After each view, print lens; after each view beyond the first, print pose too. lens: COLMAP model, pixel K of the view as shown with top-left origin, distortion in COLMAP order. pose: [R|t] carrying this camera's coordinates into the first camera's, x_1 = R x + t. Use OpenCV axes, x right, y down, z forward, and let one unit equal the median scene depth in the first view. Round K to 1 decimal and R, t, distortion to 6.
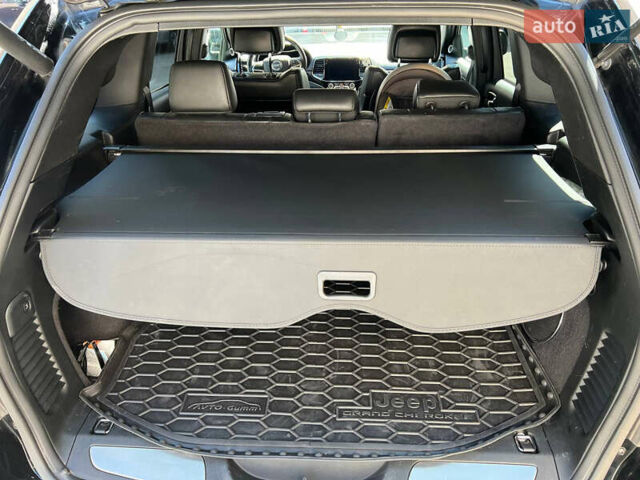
lens RADIAL K [[476.0, 0, 317.4], [0, 476.0, 237.9], [0, 0, 1]] dist [0.048434, -0.057482]
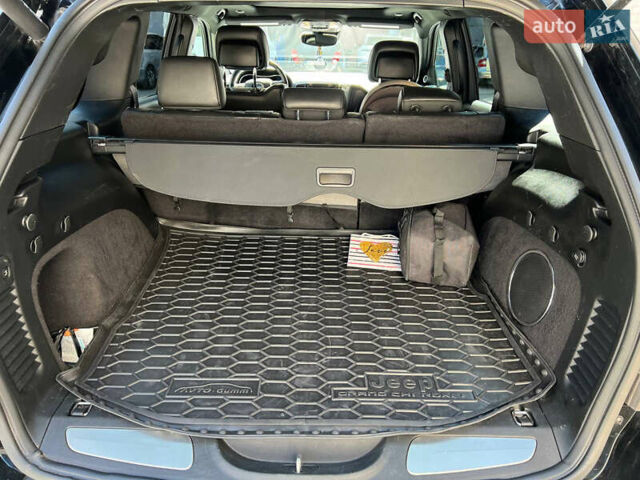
lens RADIAL K [[475.7, 0, 321.9], [0, 475.7, 241.8], [0, 0, 1]] dist [0.049605, -0.062193]
pose [[0.997337, 0.011023, 0.072098, -0.050654], [-0.004802, 0.996293, -0.085892, 0.138728], [-0.072777, 0.085317, 0.993692, 0.017318]]
